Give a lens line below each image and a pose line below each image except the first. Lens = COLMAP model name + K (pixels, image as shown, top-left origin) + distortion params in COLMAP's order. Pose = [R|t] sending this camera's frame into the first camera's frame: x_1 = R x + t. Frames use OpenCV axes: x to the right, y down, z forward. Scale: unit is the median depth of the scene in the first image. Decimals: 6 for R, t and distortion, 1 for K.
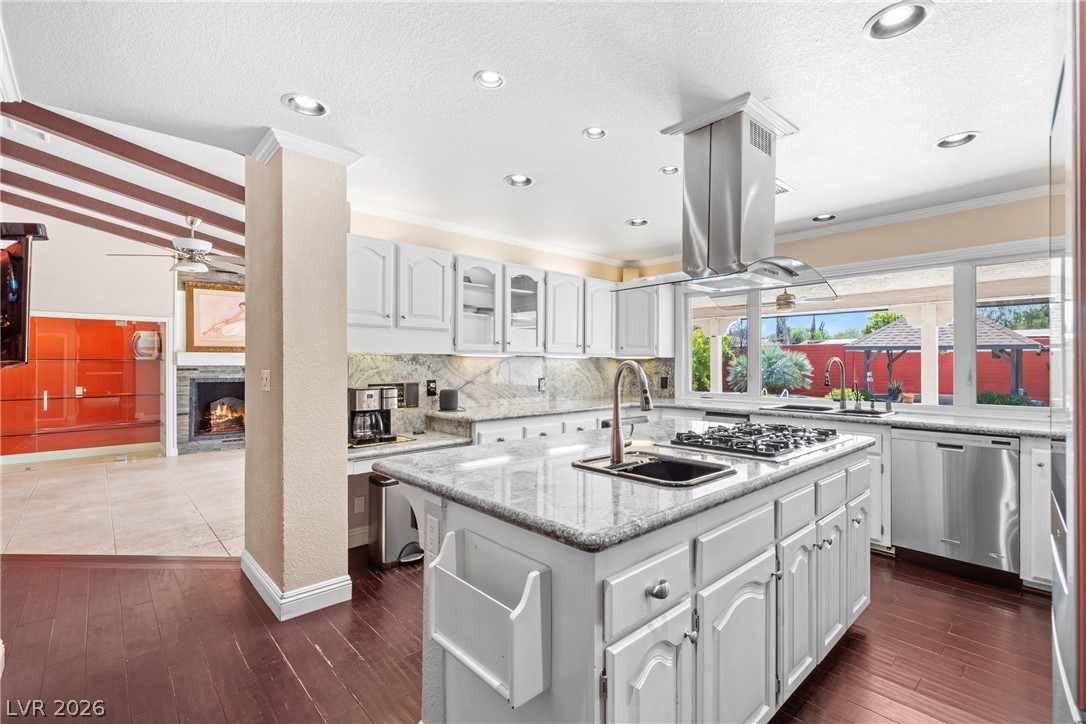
lens RADIAL K [[490.5, 0, 541.3], [0, 490.5, 358.7], [0, 0, 1]] dist [0.011863, -0.000001]
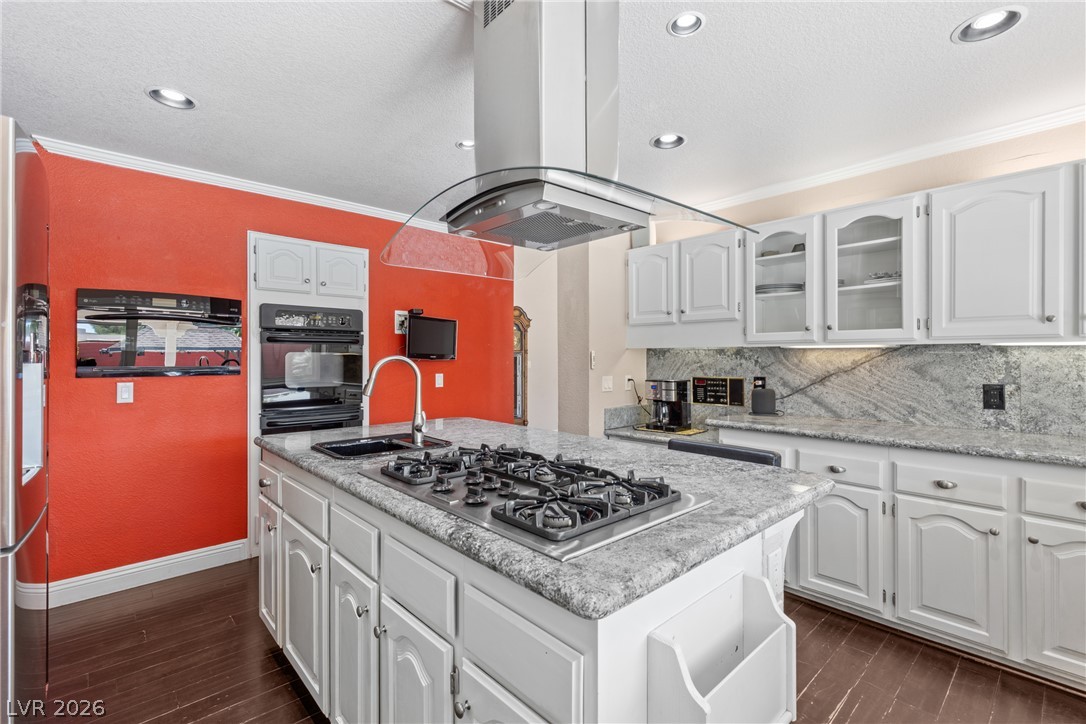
lens RADIAL K [[490.5, 0, 542.0], [0, 490.5, 357.2], [0, 0, 1]] dist [0.011863, -0.000001]
pose [[0.006613, -0.001020, -0.999978, 0.581696], [0.014253, 0.999898, -0.000926, 0.004013], [0.999877, -0.014247, 0.006627, 0.565626]]
